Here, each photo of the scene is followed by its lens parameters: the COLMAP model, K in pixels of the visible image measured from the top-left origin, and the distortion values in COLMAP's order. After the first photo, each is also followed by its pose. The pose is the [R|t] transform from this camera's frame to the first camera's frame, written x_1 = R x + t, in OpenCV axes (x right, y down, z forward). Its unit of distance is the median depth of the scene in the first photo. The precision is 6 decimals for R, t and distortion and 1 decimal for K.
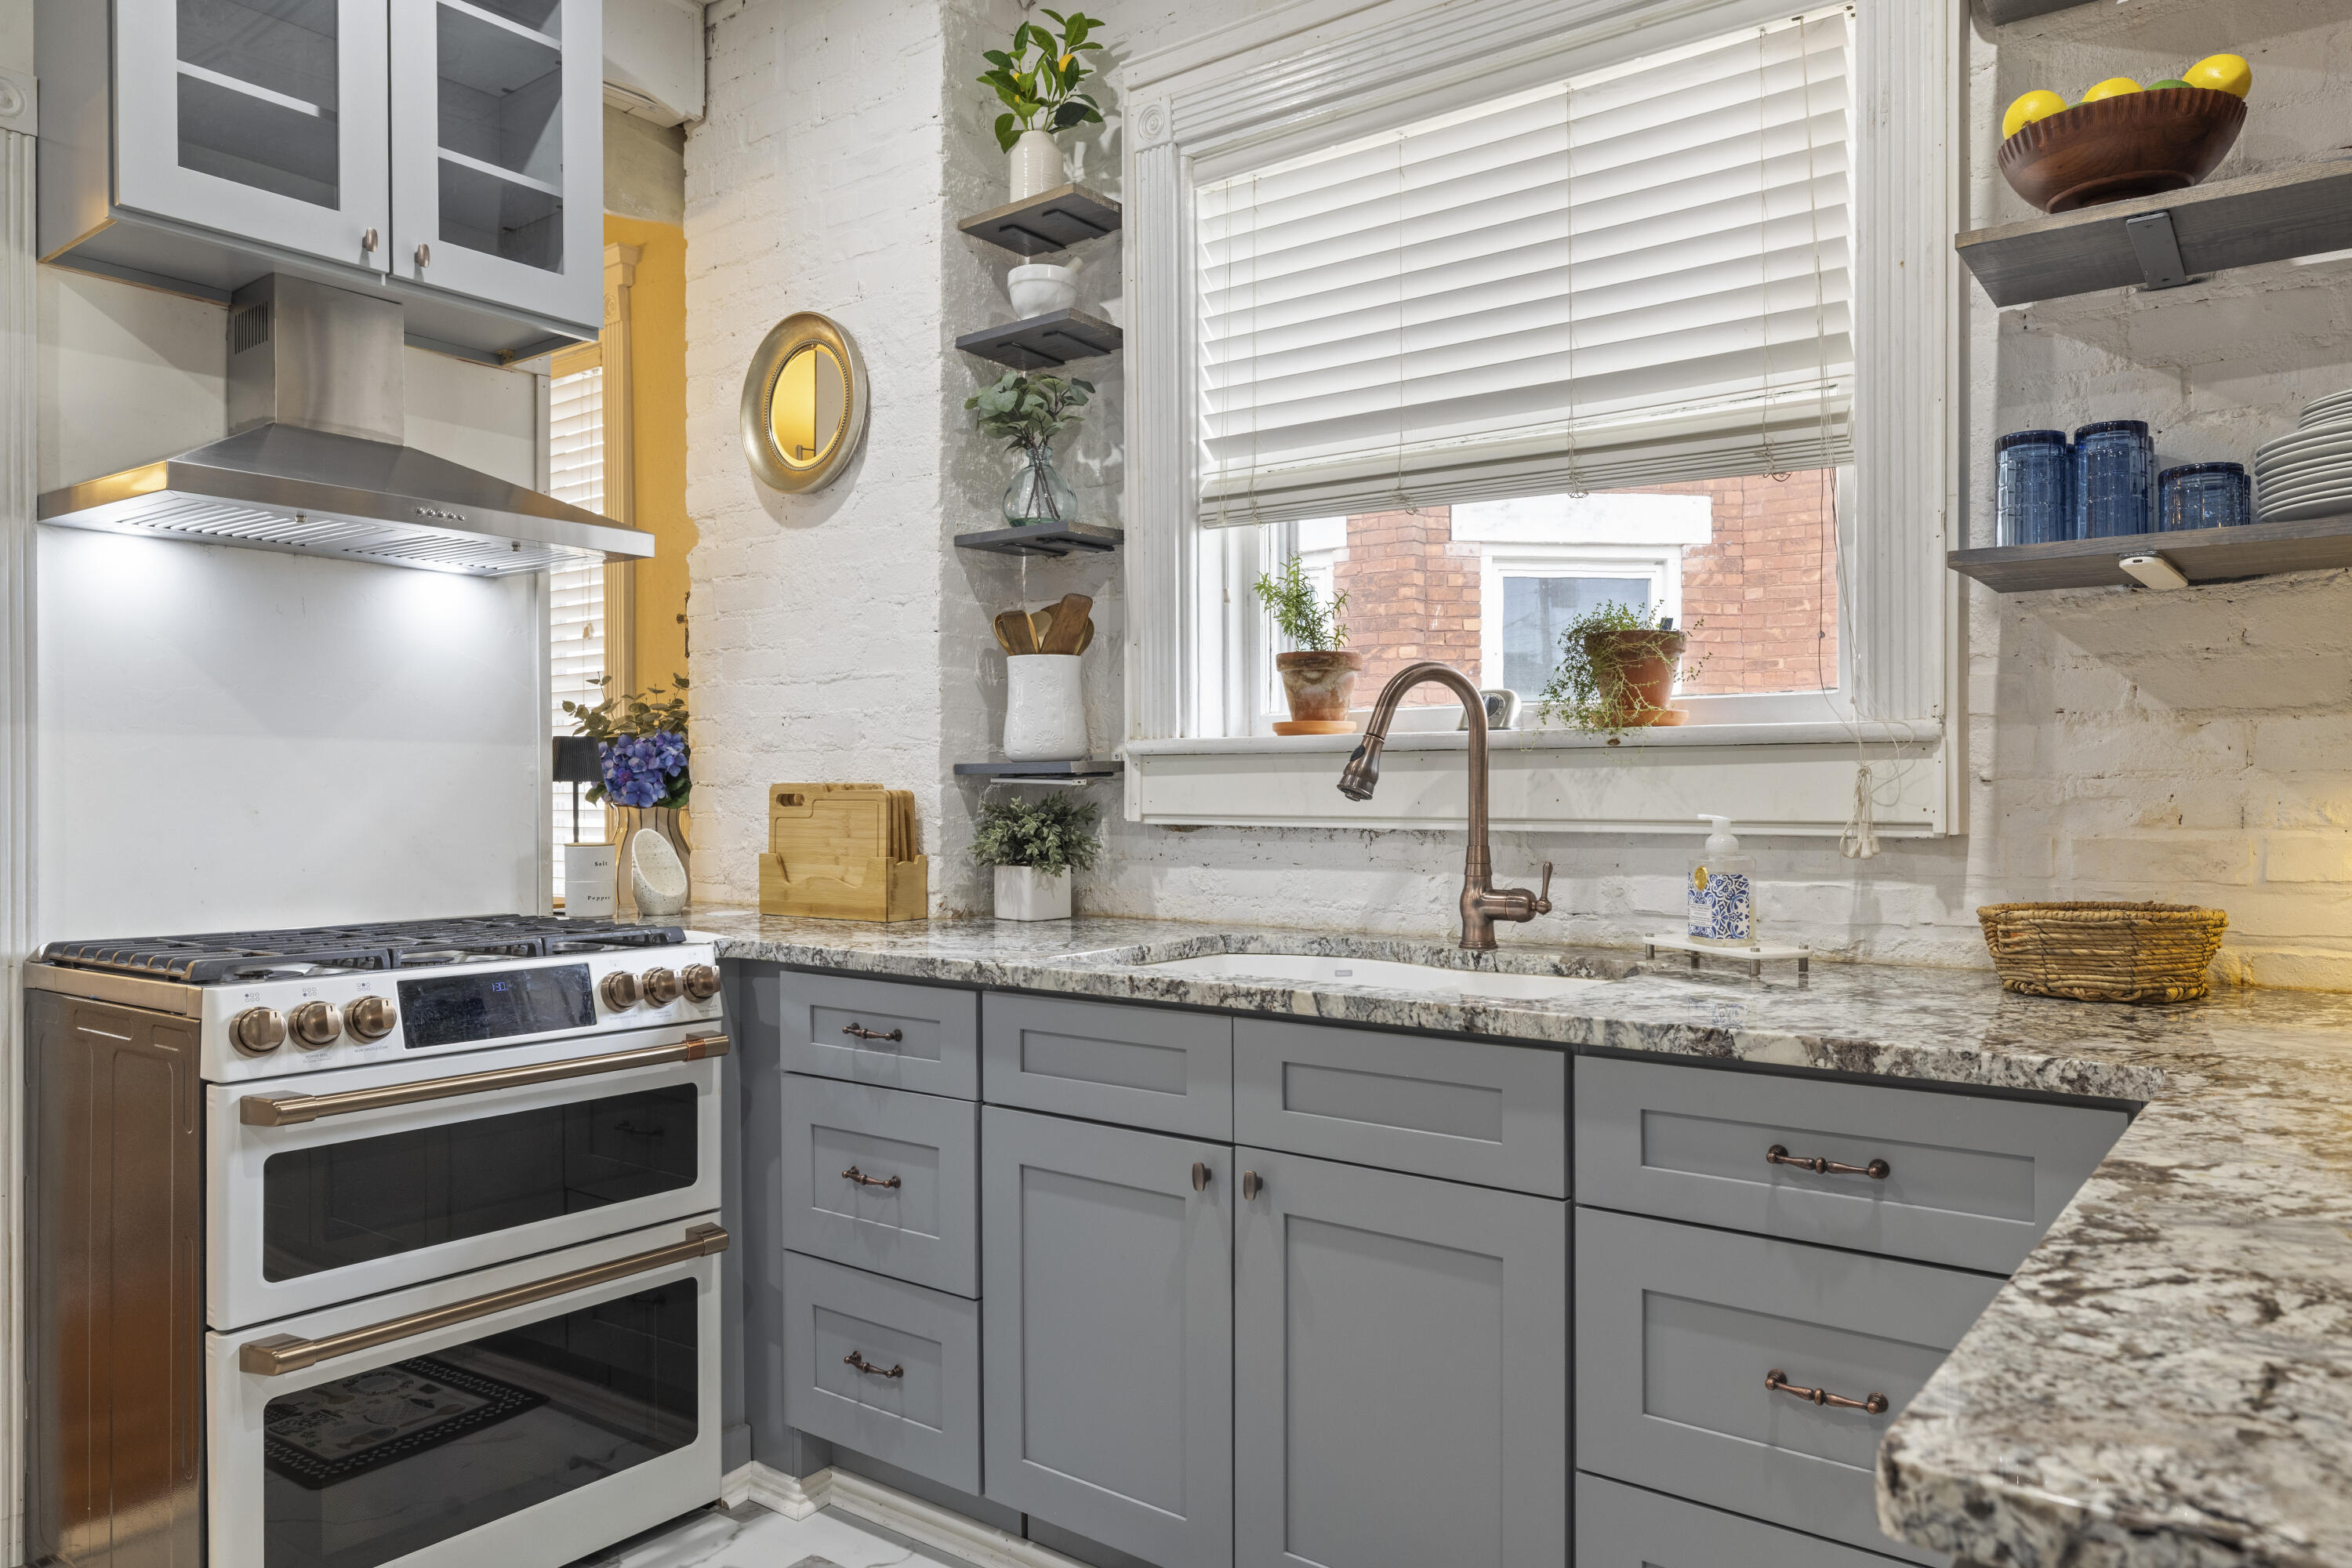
lens RADIAL K [[1587.7, 0, 1176.6], [0, 1587.7, 800.9], [0, 0, 1]] dist [0.004316, 0.003740]
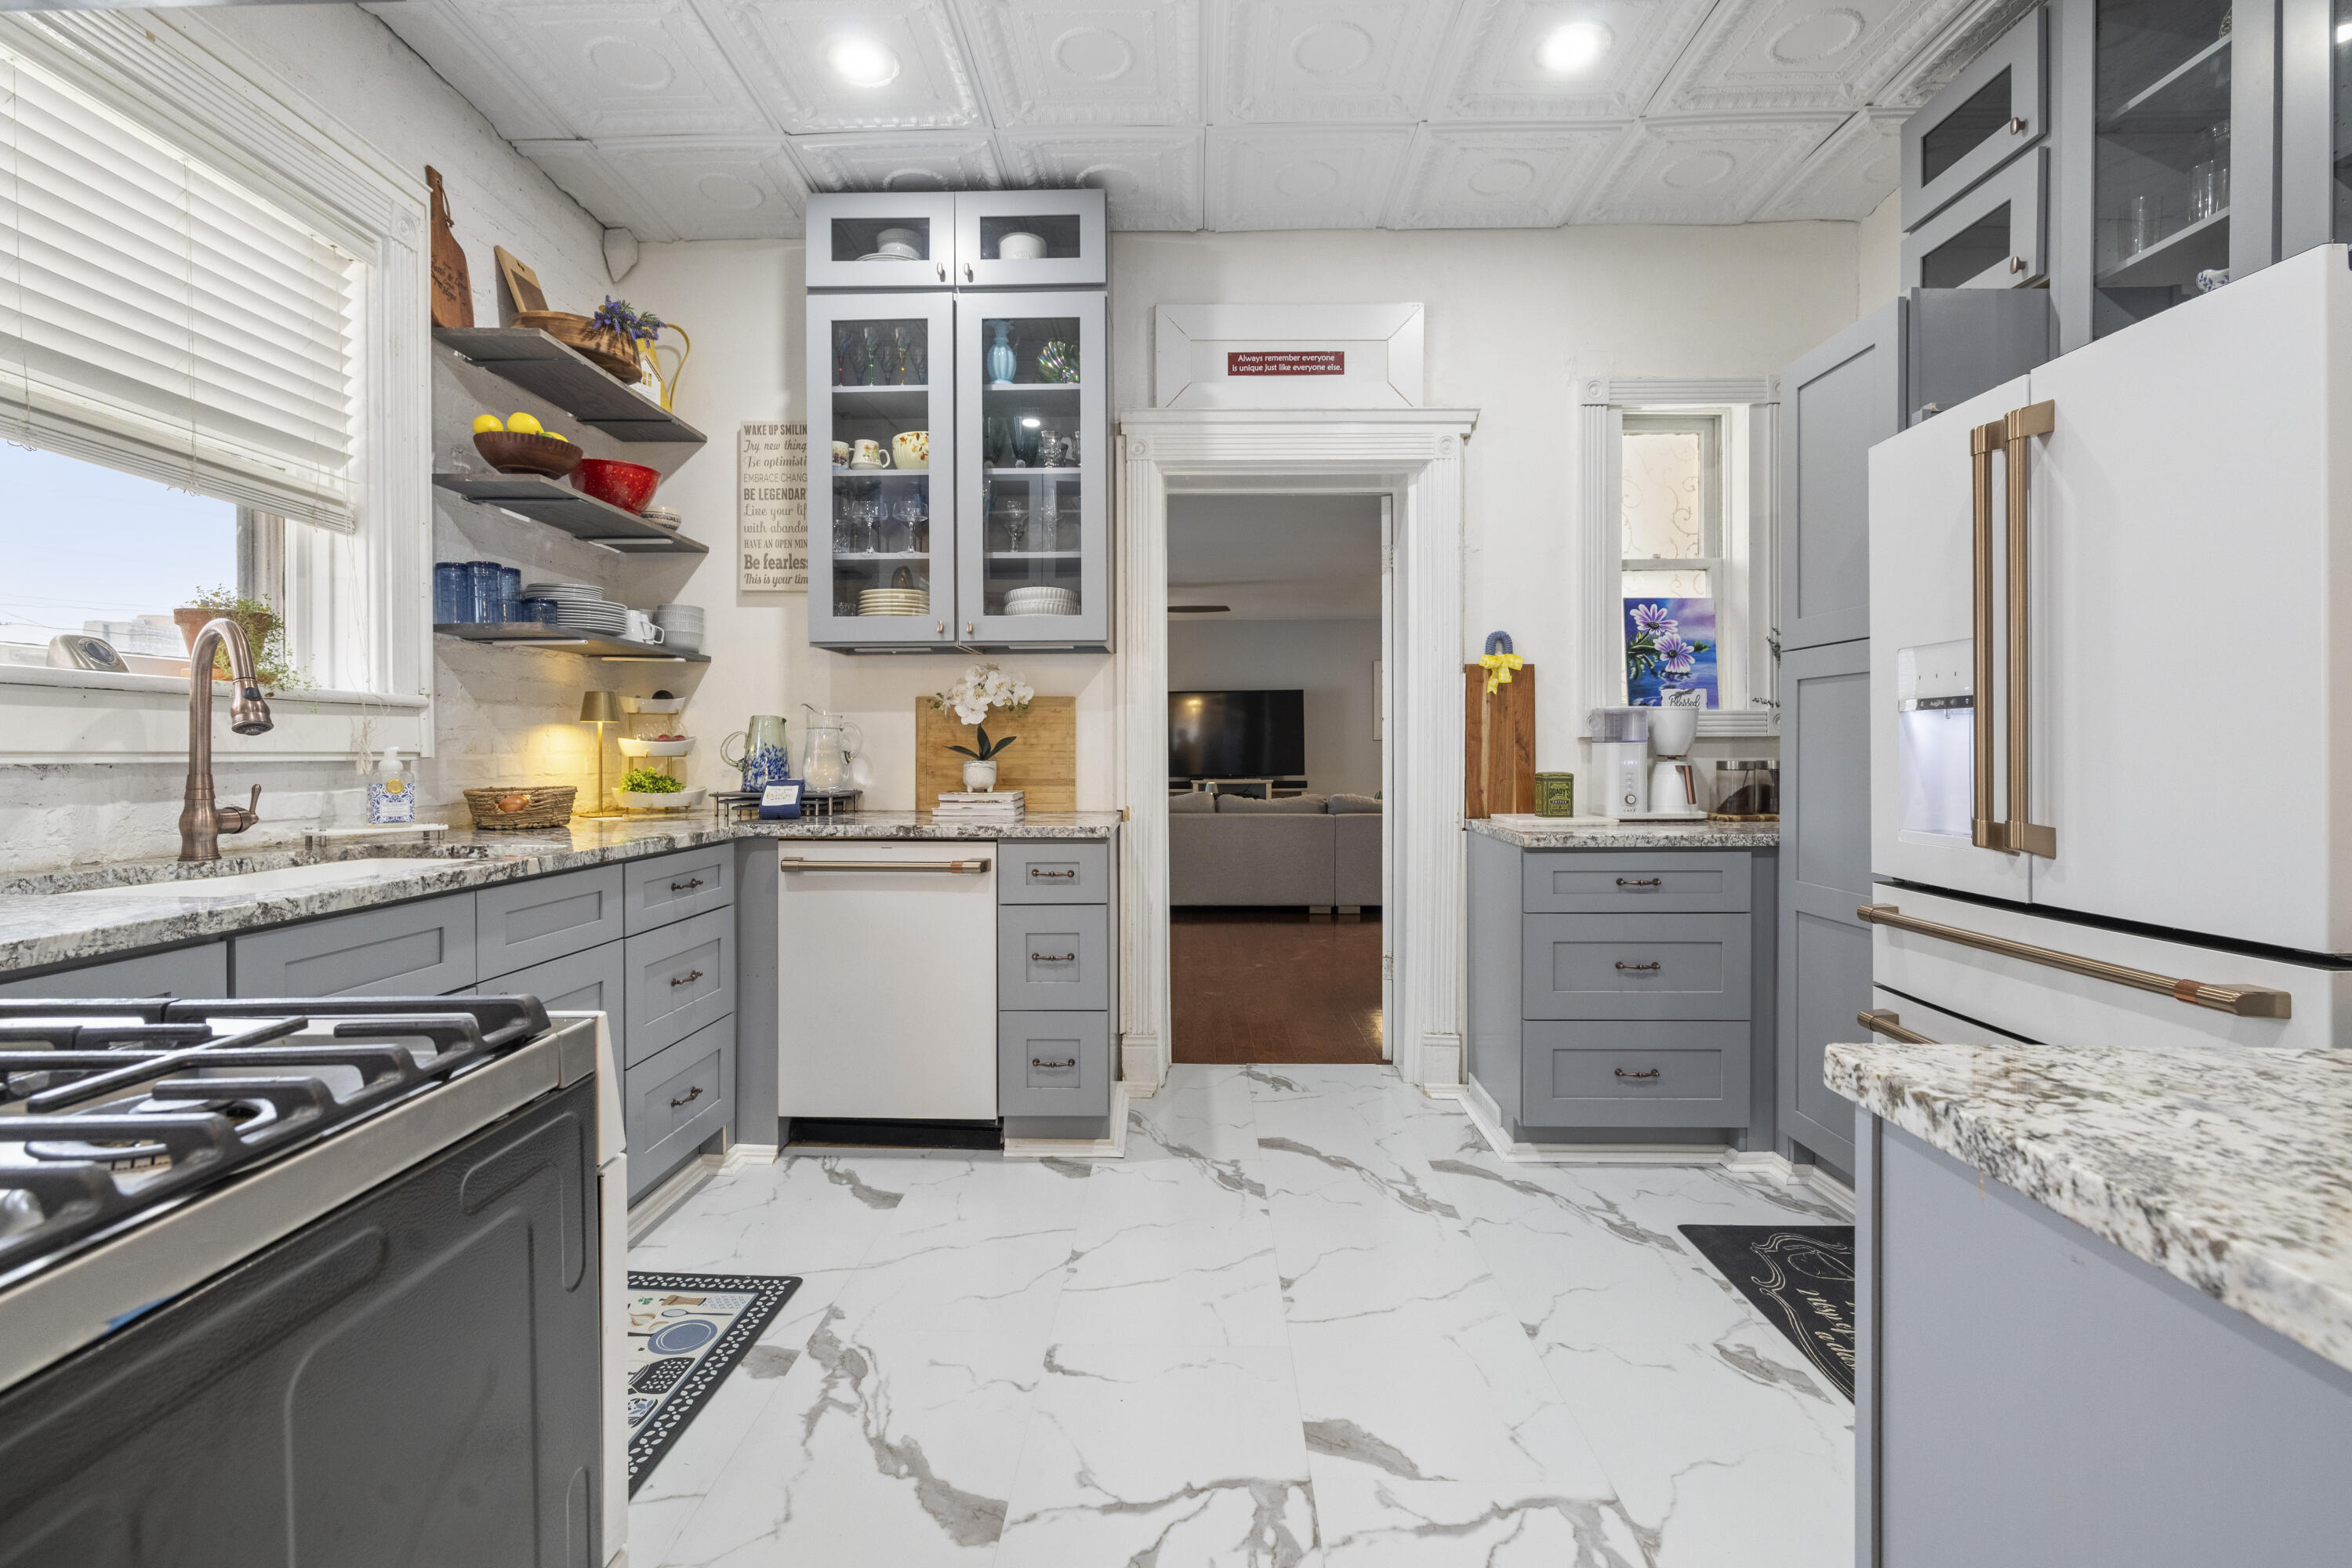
lens RADIAL K [[1049.8, 0, 1161.2], [0, 1049.8, 759.9], [0, 0, 1]] dist [-0.005475, -0.000259]
pose [[-0.580672, -0.003032, 0.814132, -0.876519], [0.007727, 0.999928, 0.009235, 0.016012], [-0.814101, 0.011653, -0.580606, 0.875699]]
